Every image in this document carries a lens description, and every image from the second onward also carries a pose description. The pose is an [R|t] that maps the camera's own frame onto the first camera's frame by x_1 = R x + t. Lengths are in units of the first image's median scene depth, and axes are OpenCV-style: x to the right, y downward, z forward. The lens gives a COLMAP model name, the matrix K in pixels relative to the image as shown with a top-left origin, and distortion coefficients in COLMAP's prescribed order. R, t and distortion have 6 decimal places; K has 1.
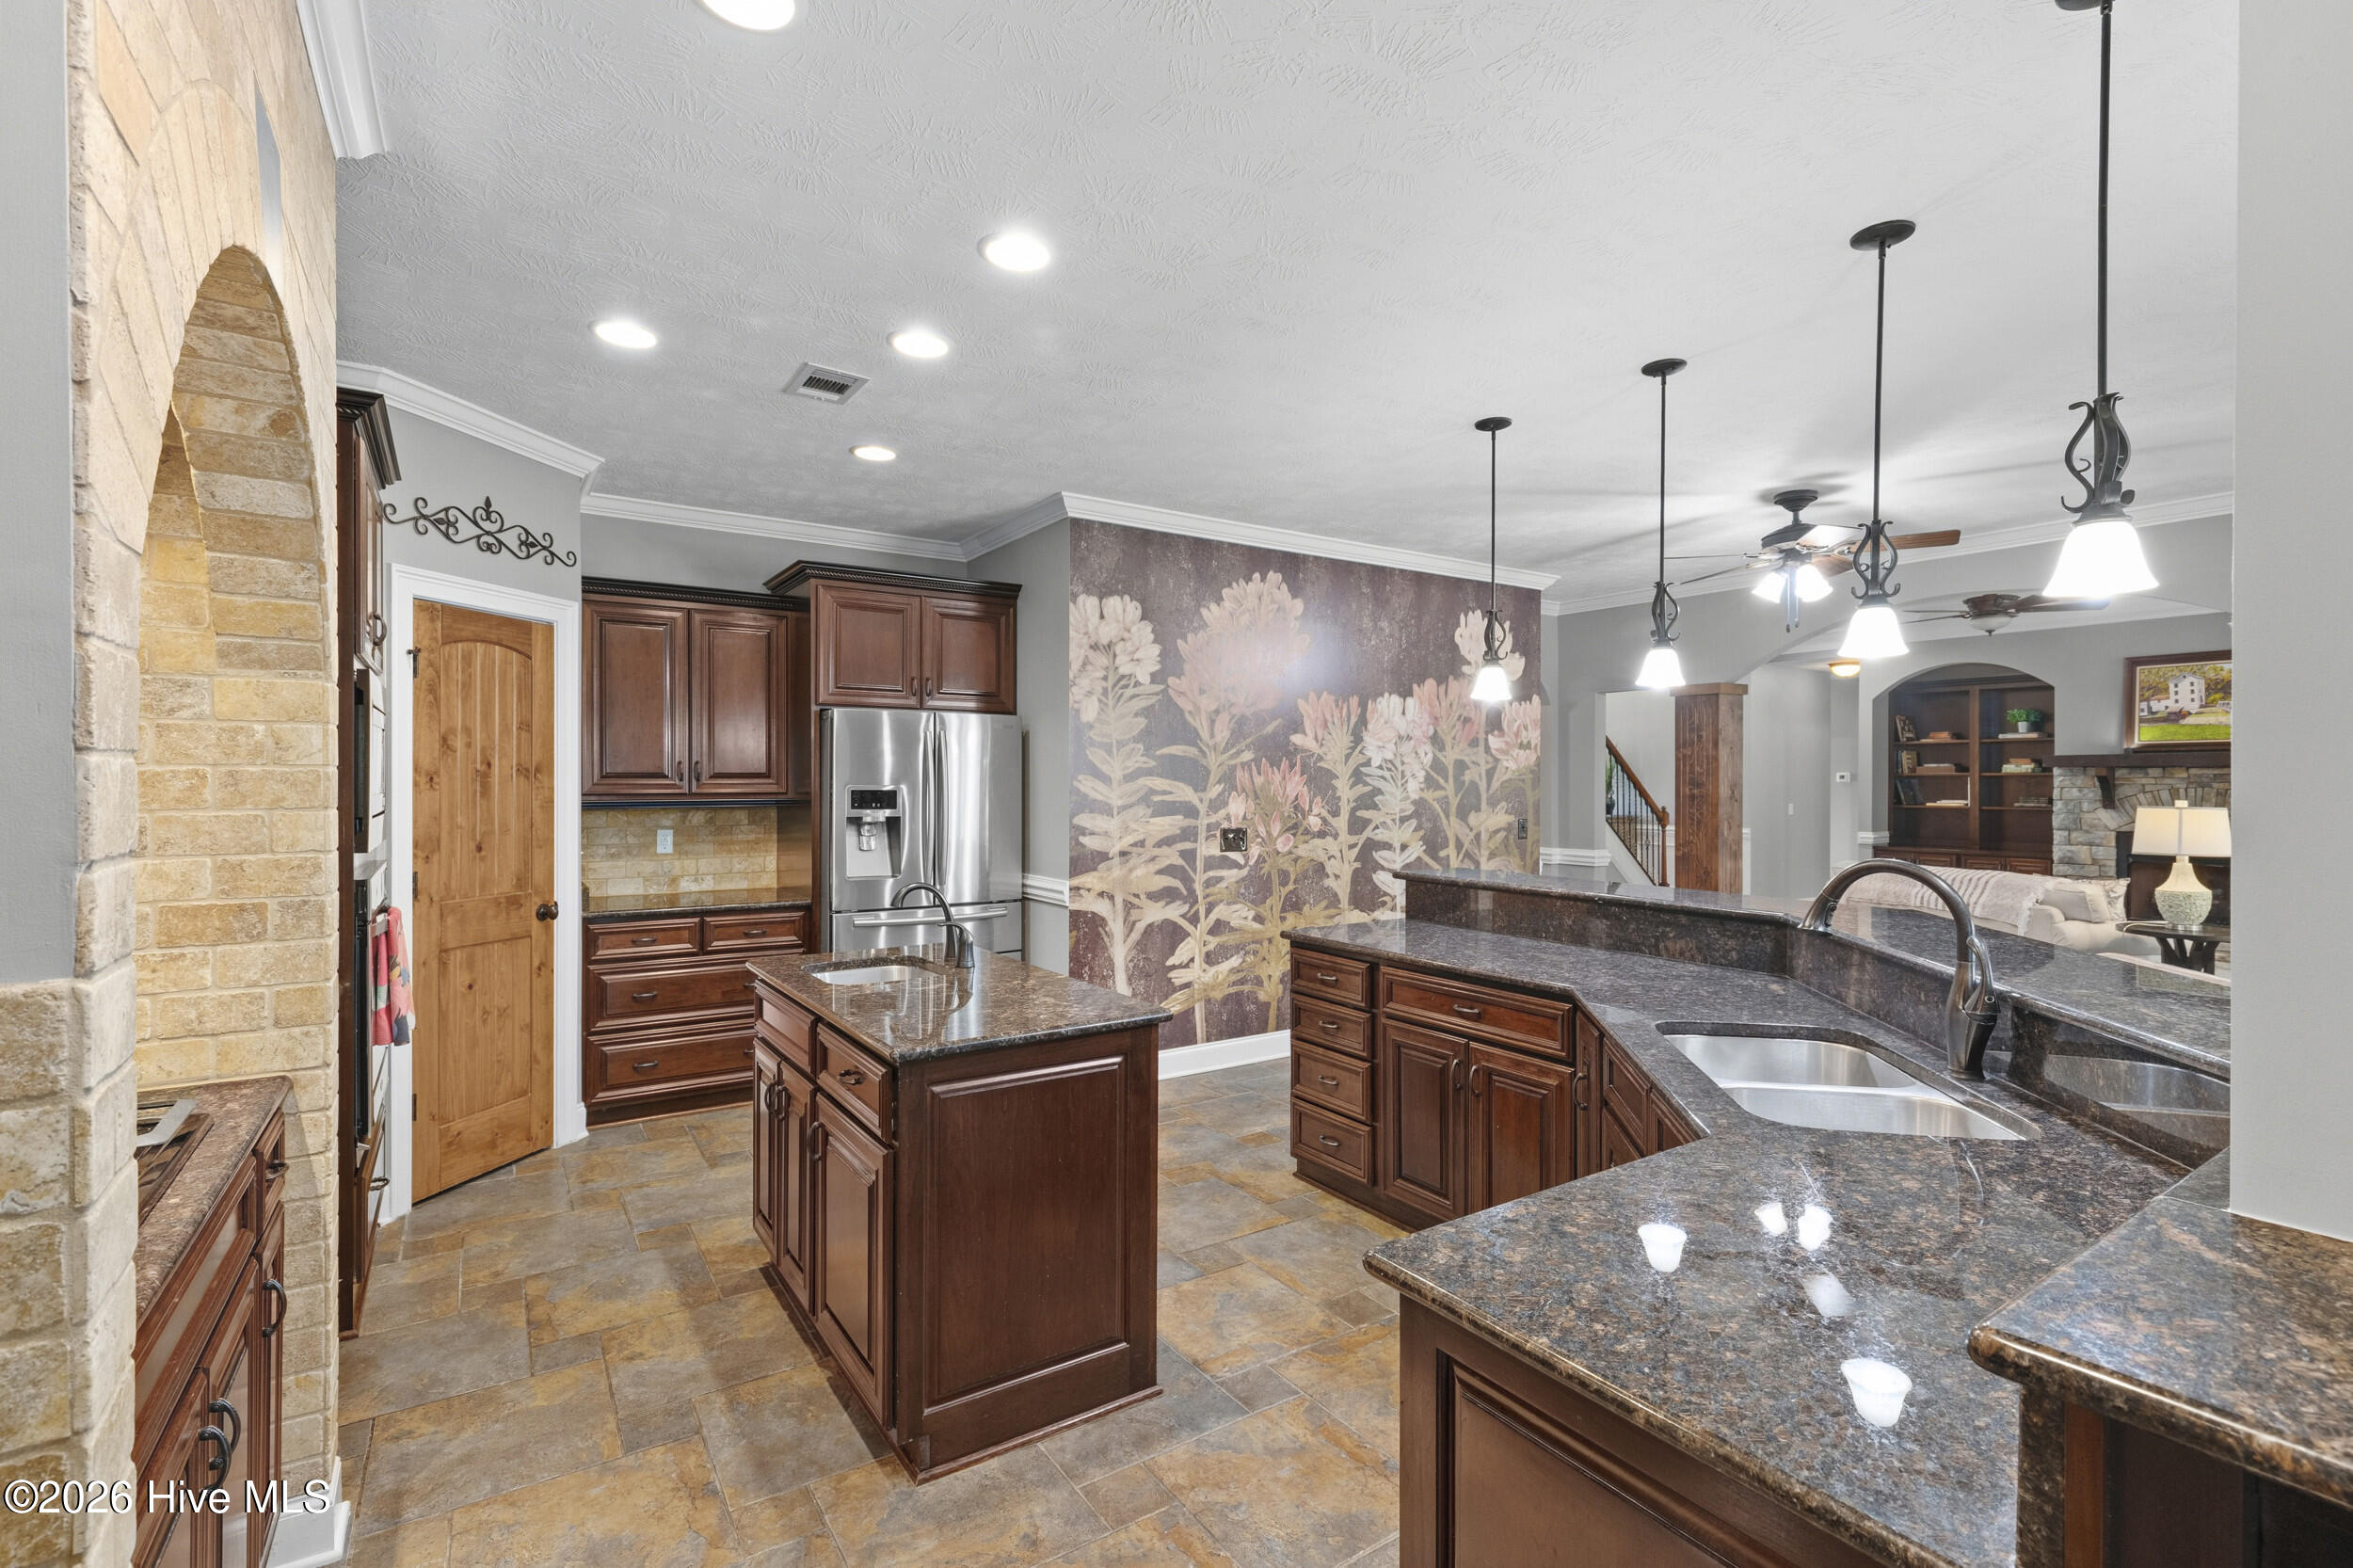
lens RADIAL K [[1058.0, 0, 1162.7], [0, 1058.0, 782.6], [0, 0, 1]] dist [0.011128, -0.002492]
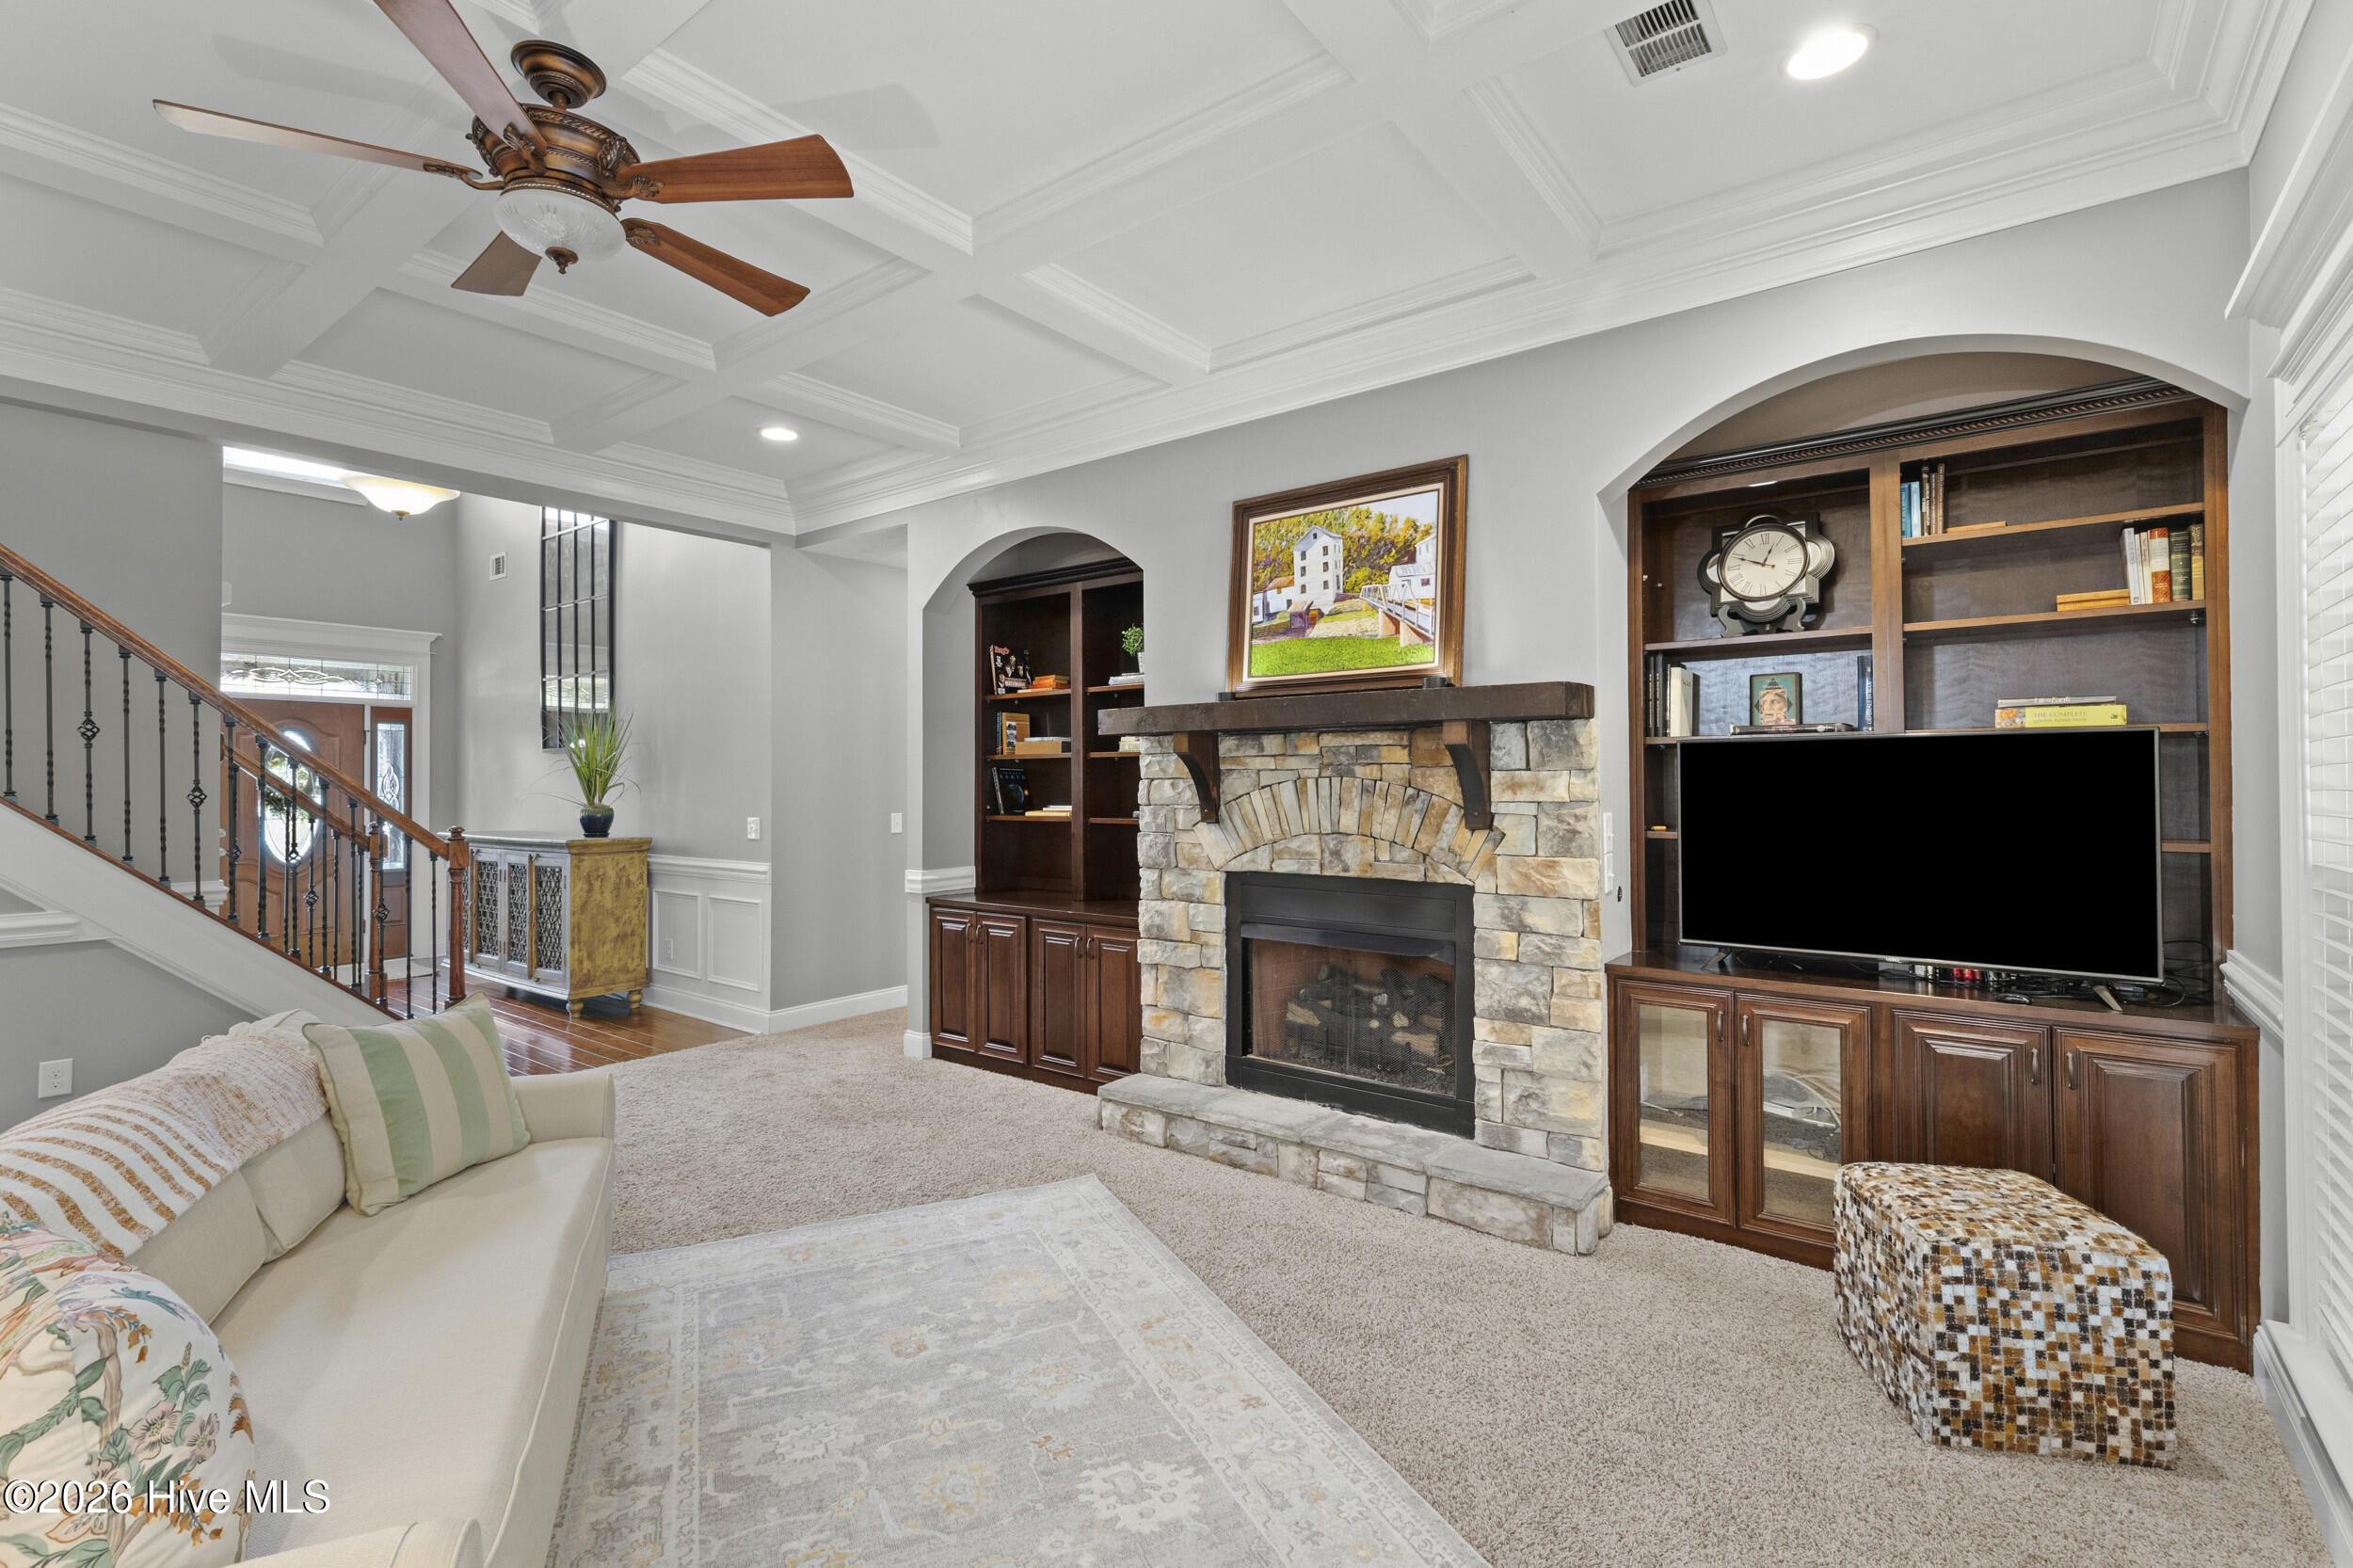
lens RADIAL K [[1058.0, 0, 1161.8], [0, 1058.0, 770.2], [0, 0, 1]] dist [0.011128, -0.002492]
pose [[0.950676, 0.000153, 0.310184, 1.248347], [0.004995, 0.999863, -0.015802, 0.014519], [-0.310144, 0.016572, 0.950545, 0.973814]]
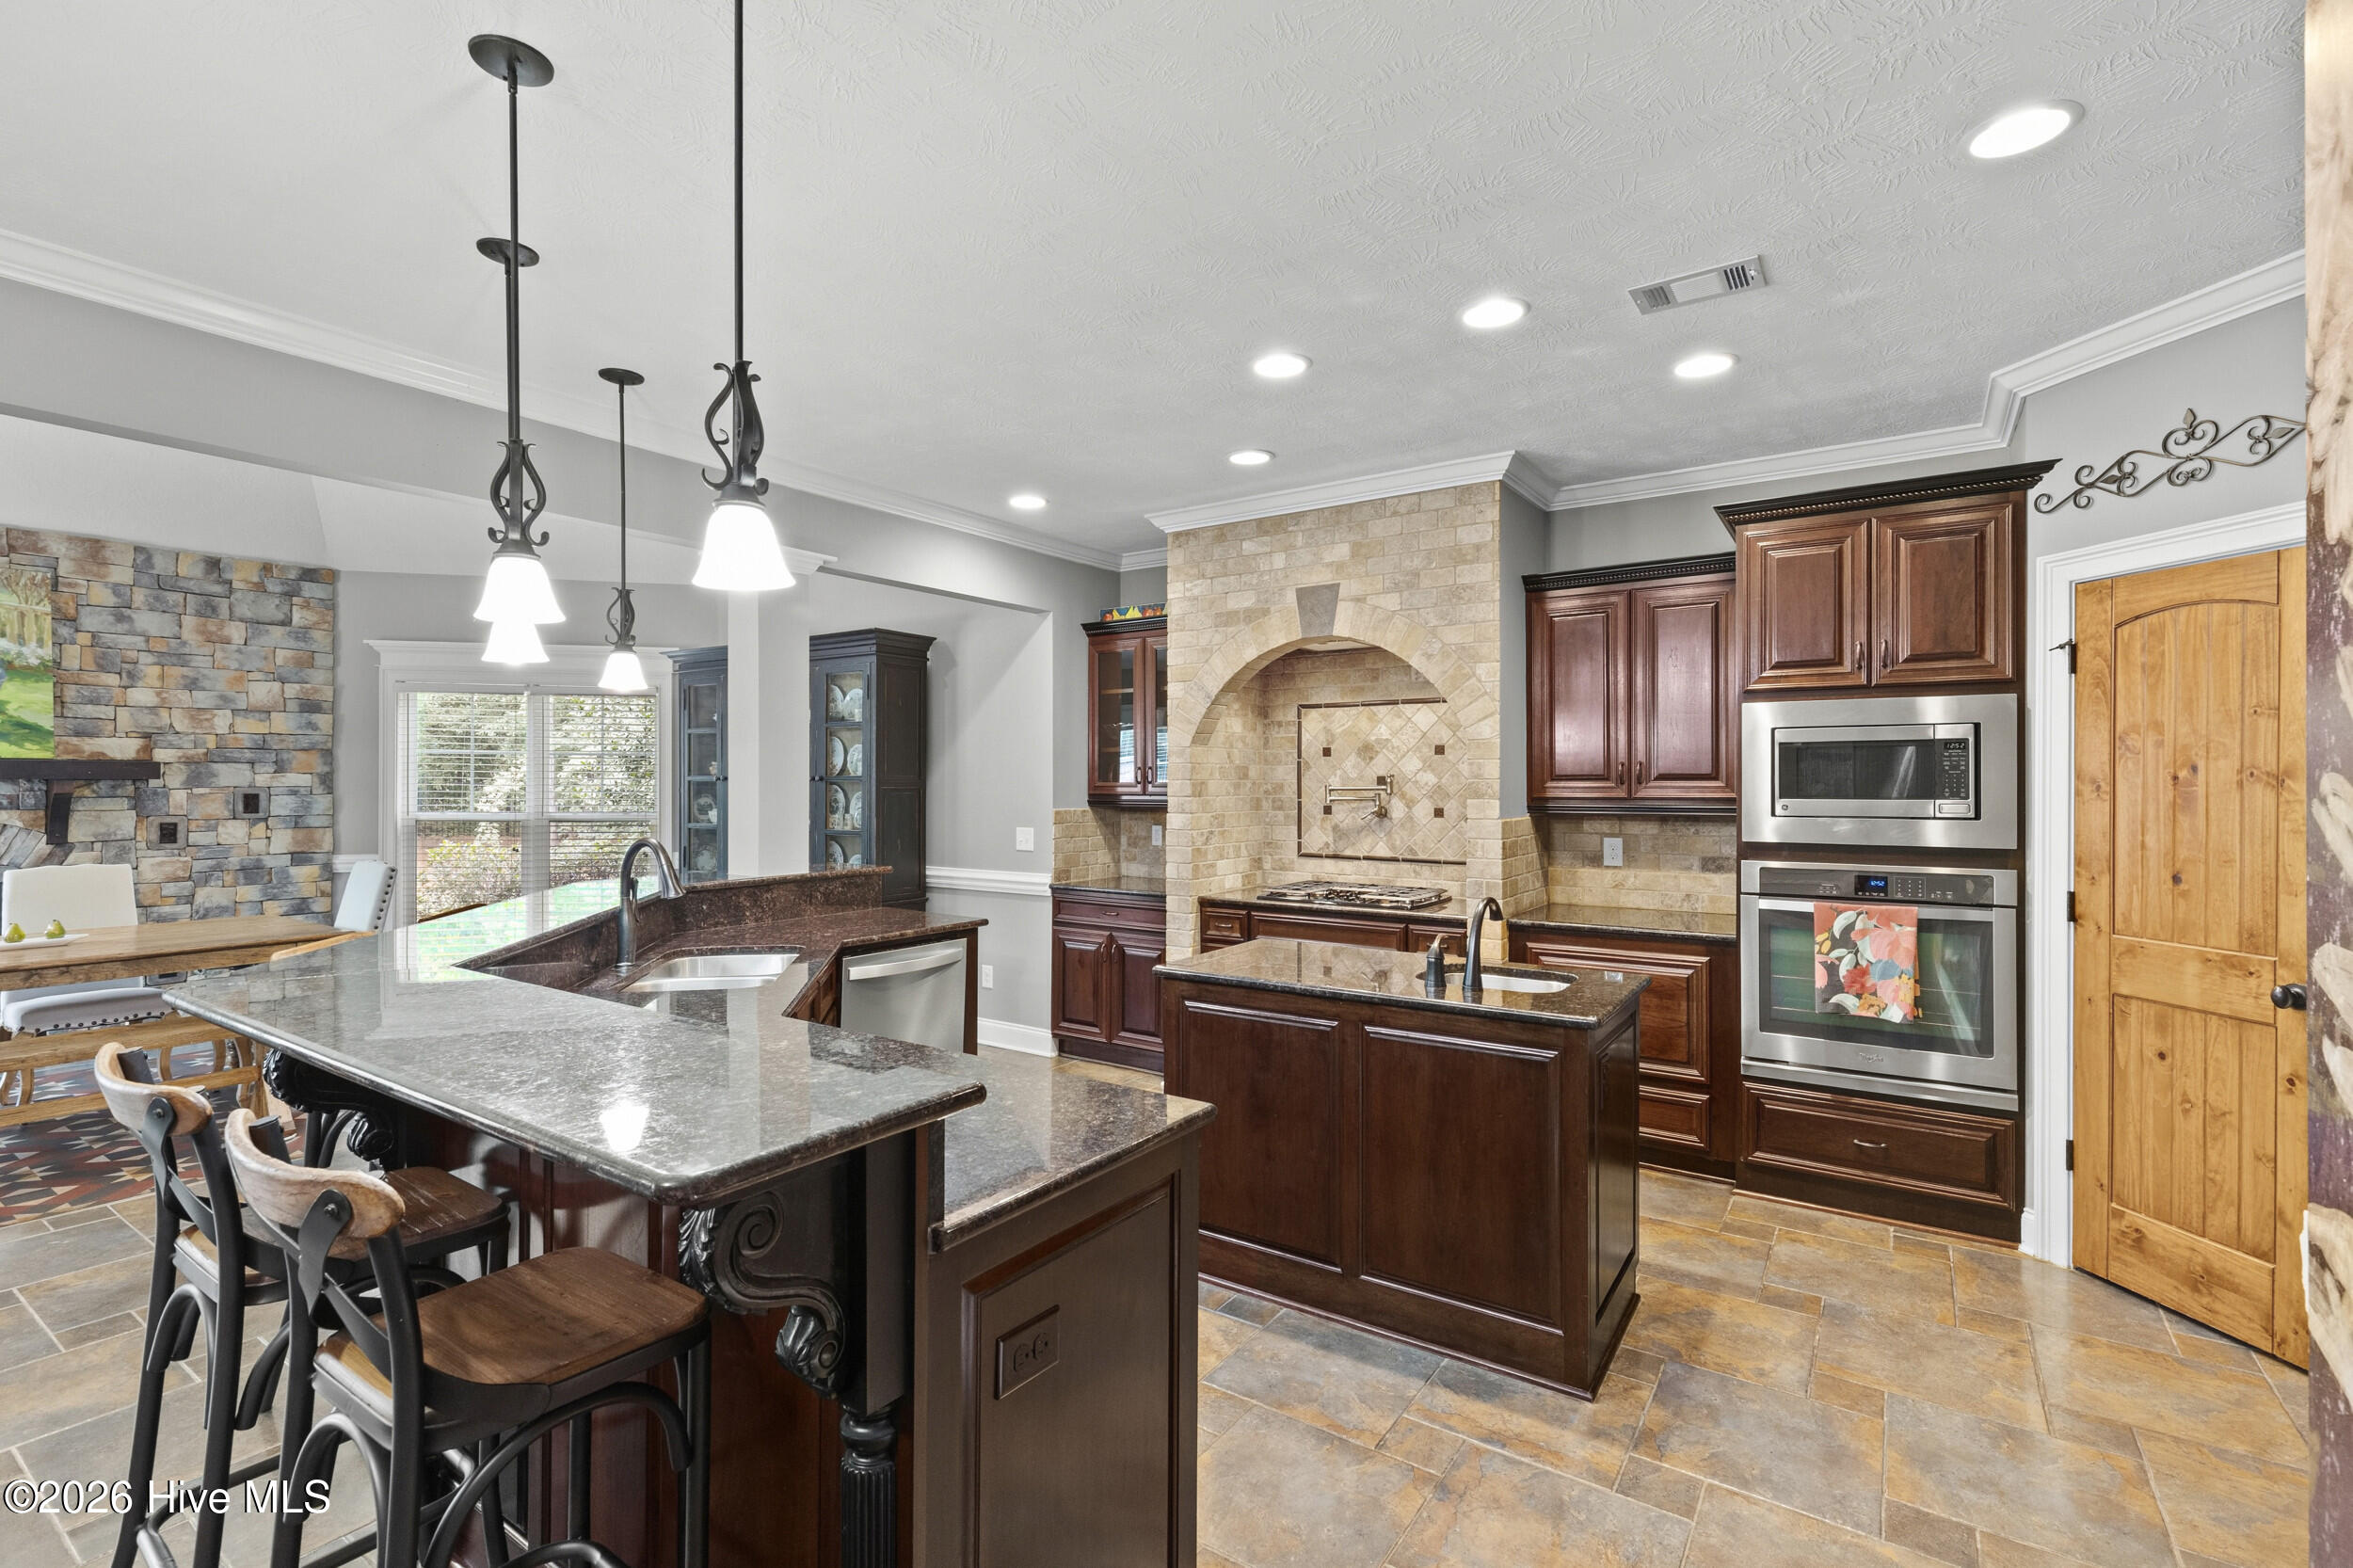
lens RADIAL K [[1058.0, 0, 1169.7], [0, 1058.0, 777.5], [0, 0, 1]] dist [0.011128, -0.002492]
pose [[-0.924442, -0.003764, -0.381303, 0.233036], [-0.004247, 0.999991, 0.000424, -0.005972], [0.381298, 0.002012, -0.924450, 1.069670]]
